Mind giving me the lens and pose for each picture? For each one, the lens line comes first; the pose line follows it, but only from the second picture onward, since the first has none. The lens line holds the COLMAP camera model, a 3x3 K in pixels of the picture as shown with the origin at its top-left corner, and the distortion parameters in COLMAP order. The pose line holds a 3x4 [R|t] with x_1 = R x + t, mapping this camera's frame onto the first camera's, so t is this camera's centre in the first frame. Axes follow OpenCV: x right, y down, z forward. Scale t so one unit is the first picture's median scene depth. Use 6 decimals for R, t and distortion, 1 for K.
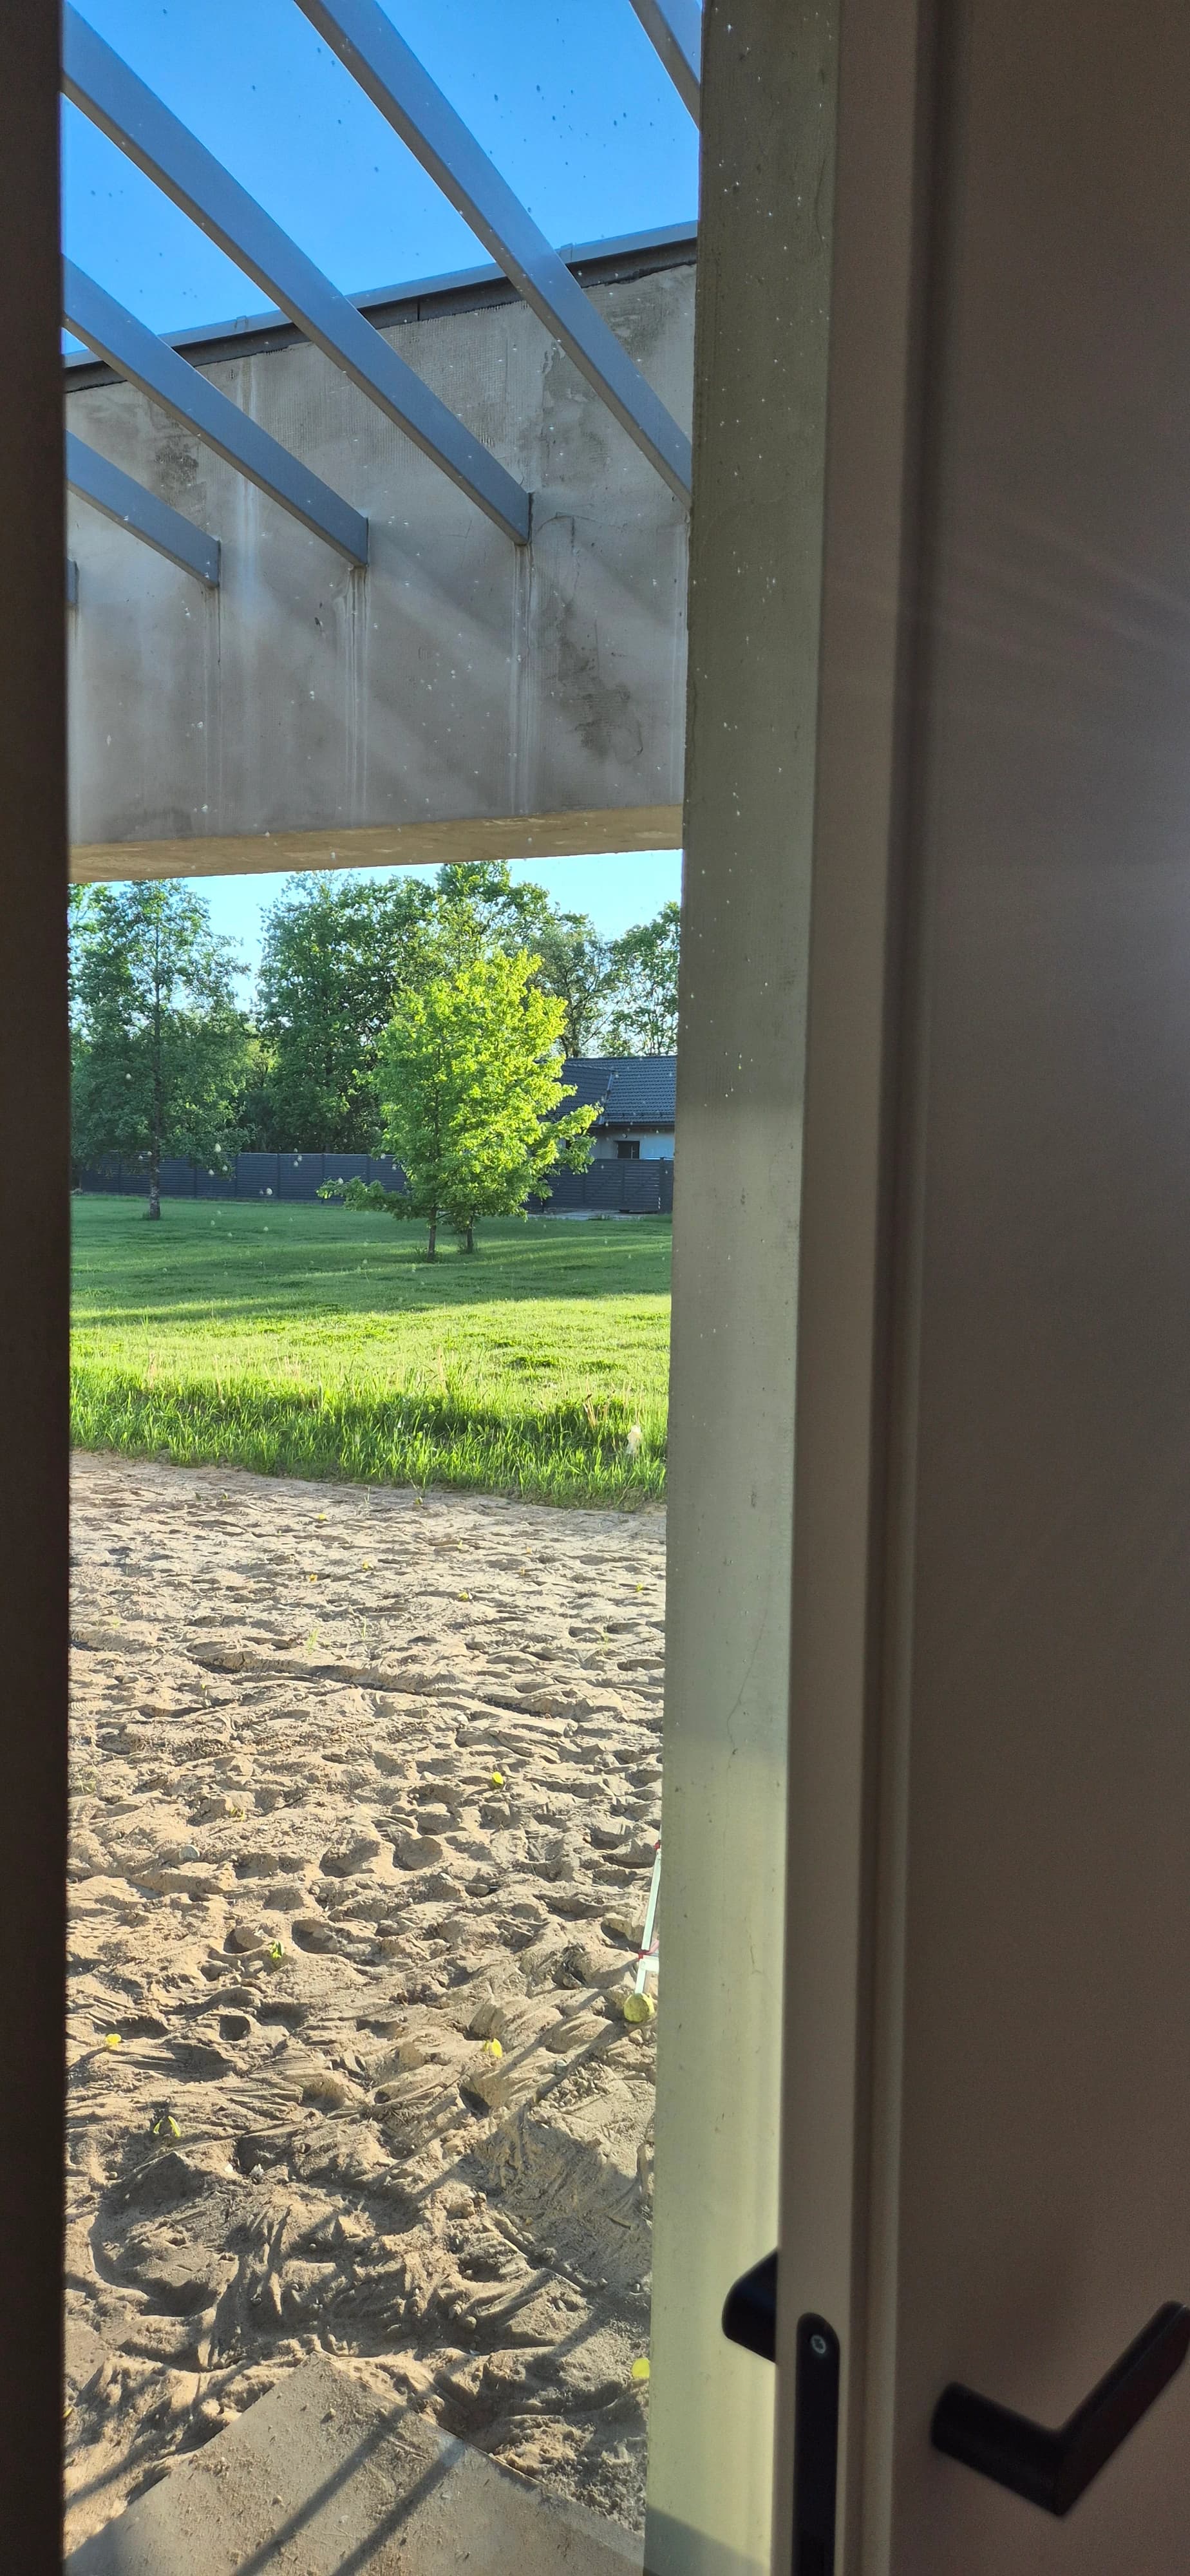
lens RADIAL K [[1730.9, 0, 597.3], [0, 1730.9, 1281.3], [0, 0, 1]] dist [0.087722, -0.078518]
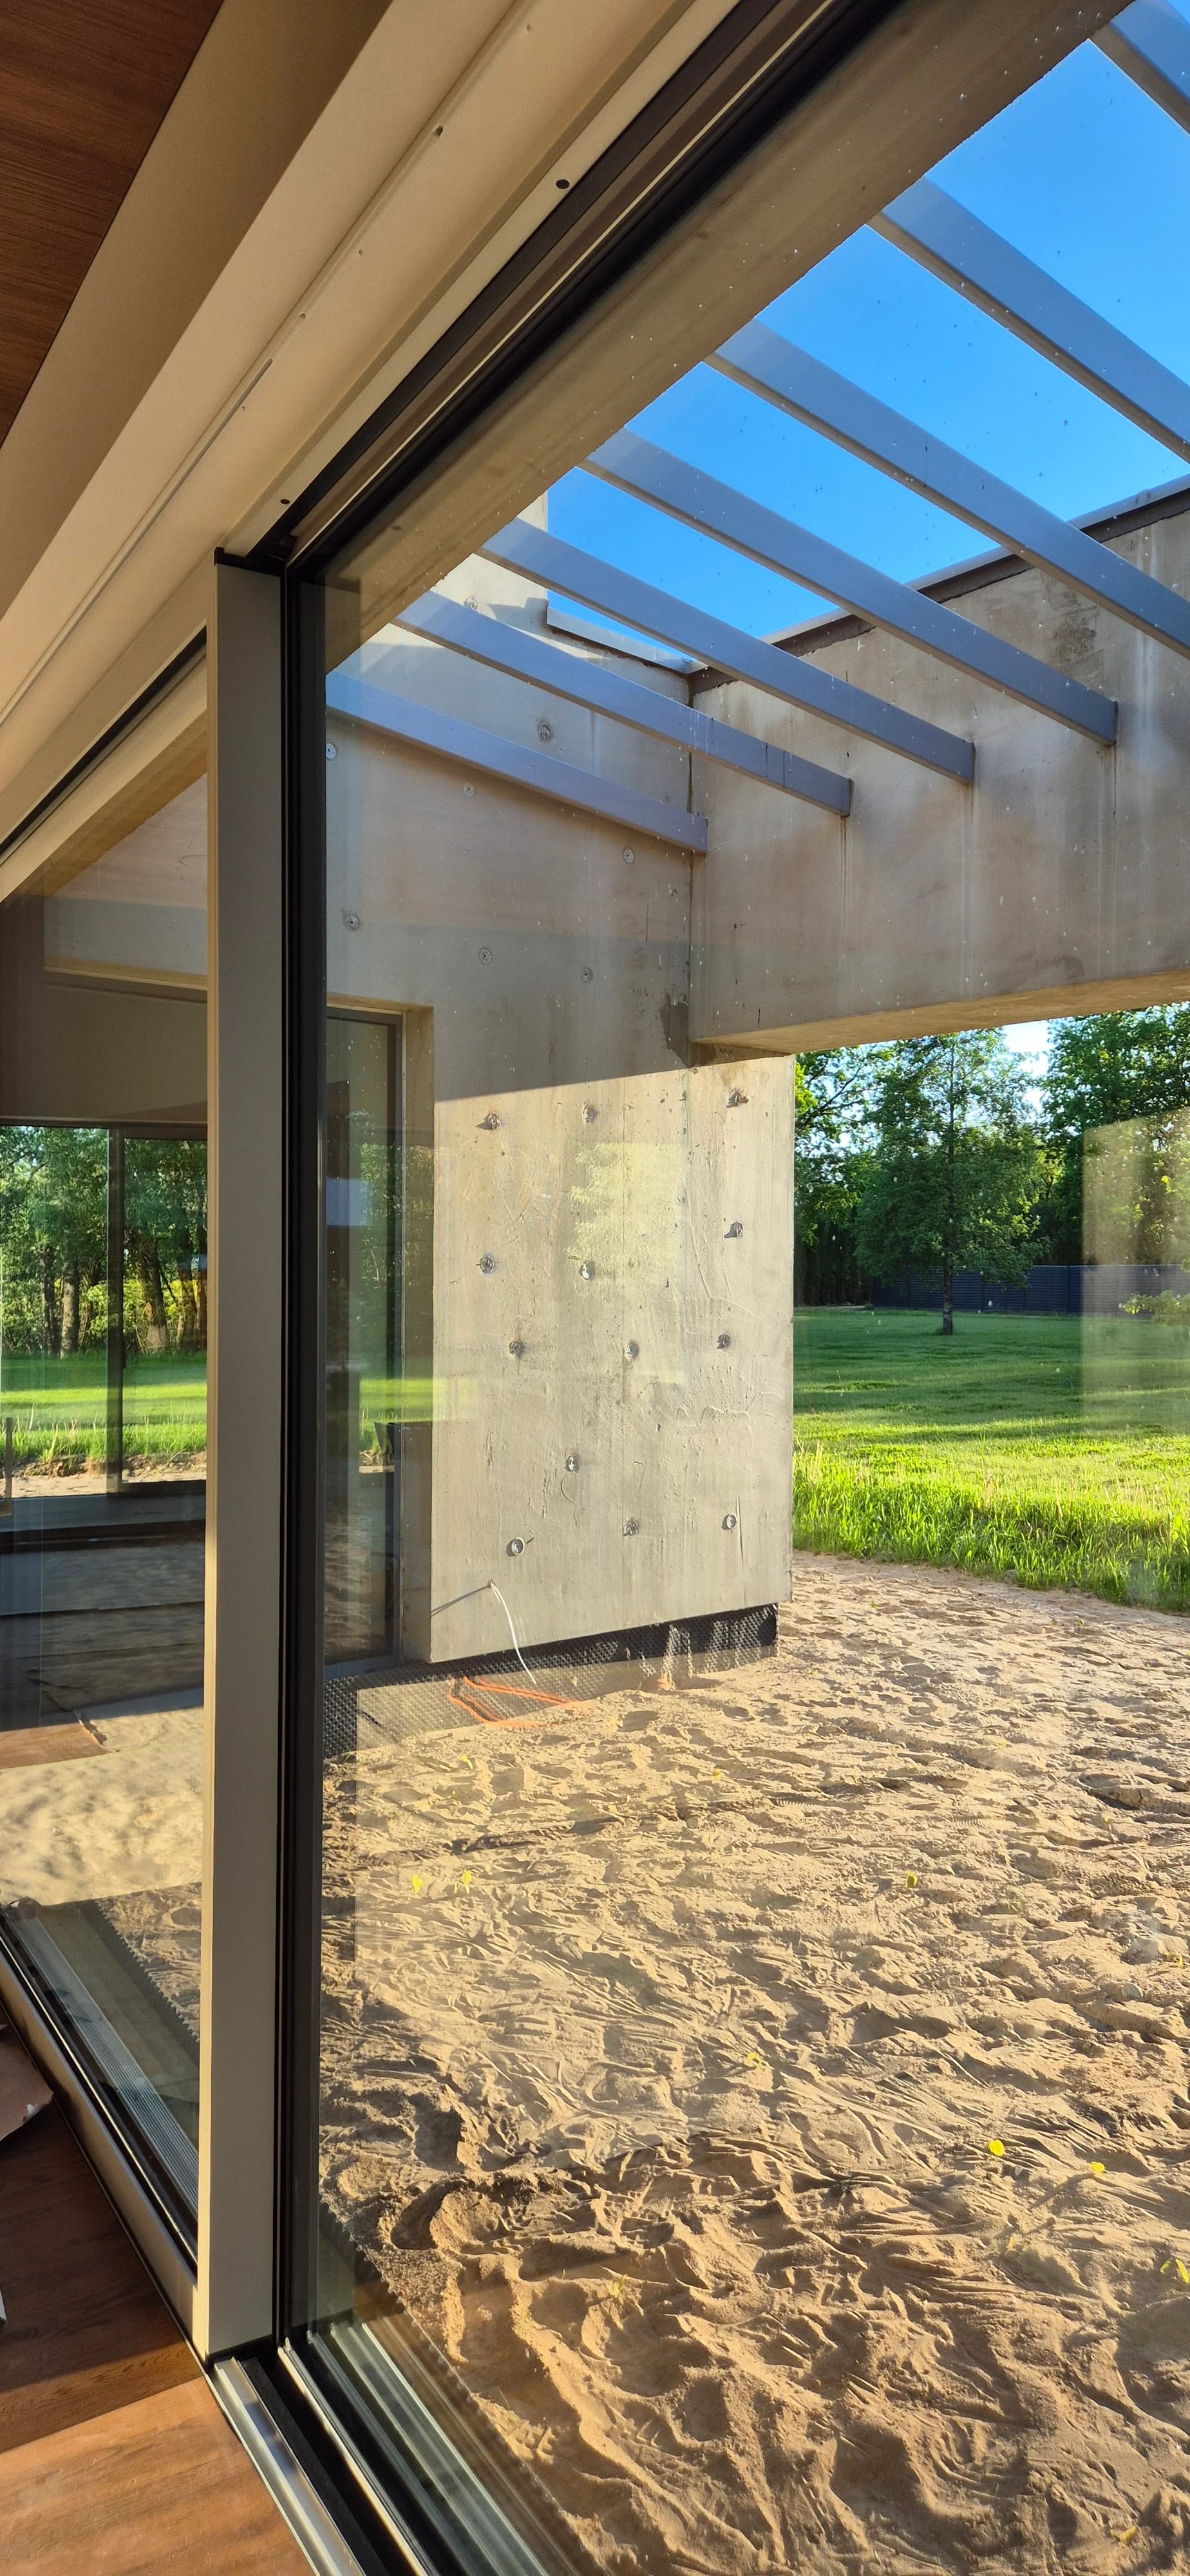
lens RADIAL K [[1730.9, 0, 597.3], [0, 1730.9, 1281.3], [0, 0, 1]] dist [0.087722, -0.078518]
pose [[0.903643, -0.015255, -0.428015, -0.051178], [-0.012373, 0.998018, -0.061694, -0.009647], [0.428108, 0.061046, 0.901663, -0.046558]]
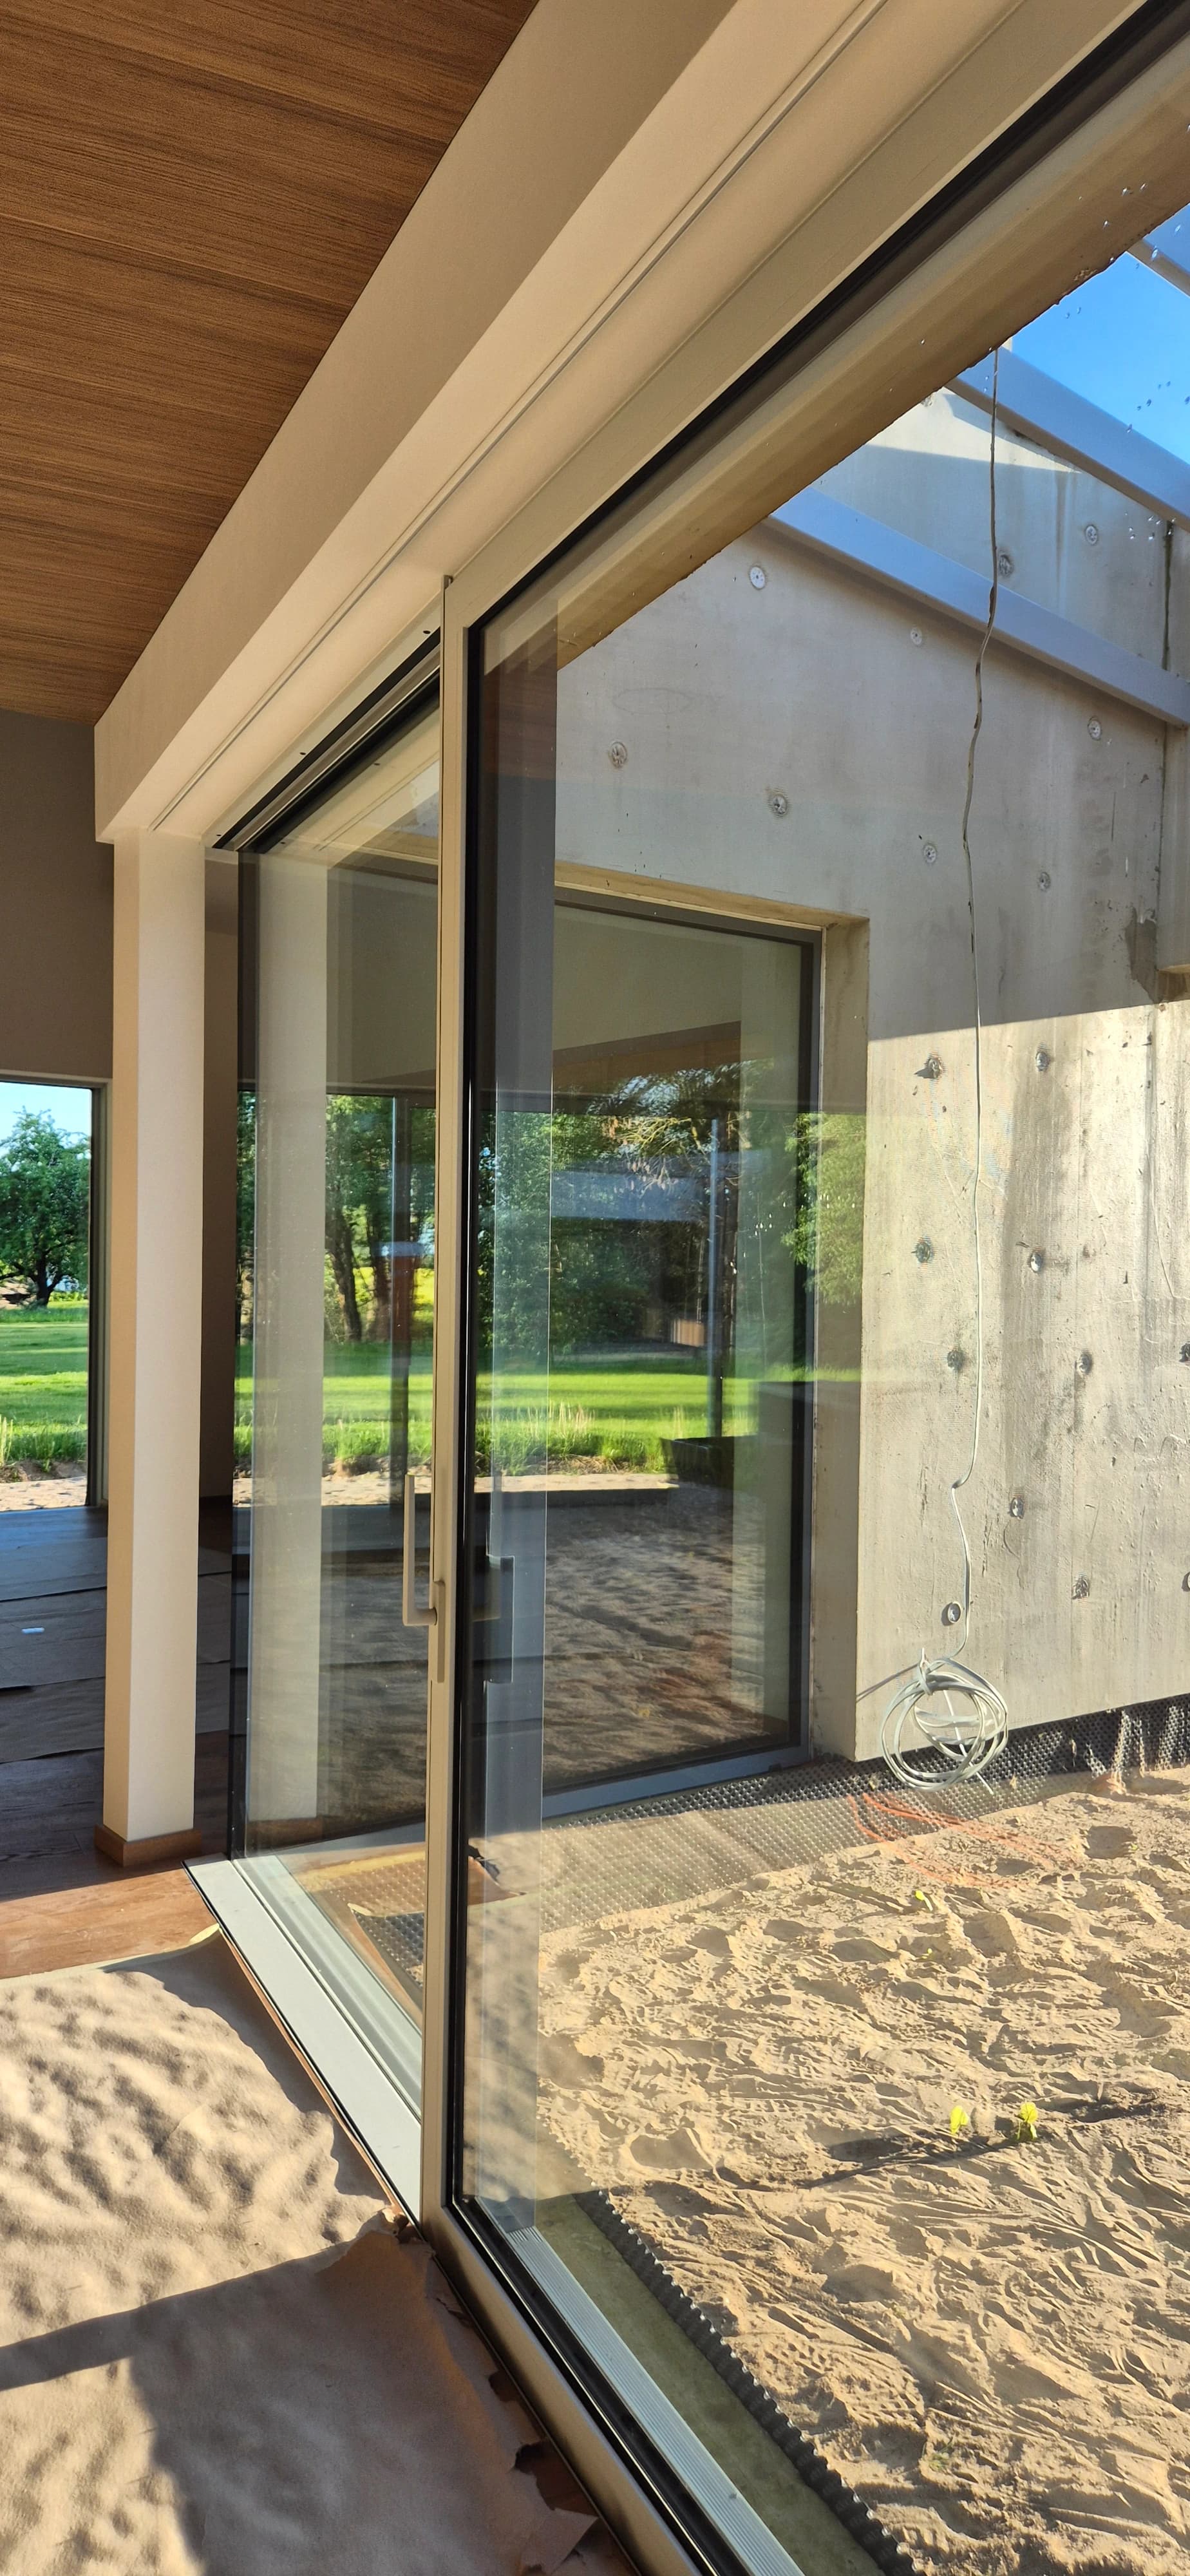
lens RADIAL K [[1769.5, 0, 605.3], [0, 1769.5, 1308.0], [0, 0, 1]] dist [0.037531, -0.005430]
pose [[0.864494, 0.007803, -0.502583, -0.294332], [-0.031806, 0.998725, -0.039204, -0.020785], [0.501636, 0.049877, 0.863640, 0.088666]]
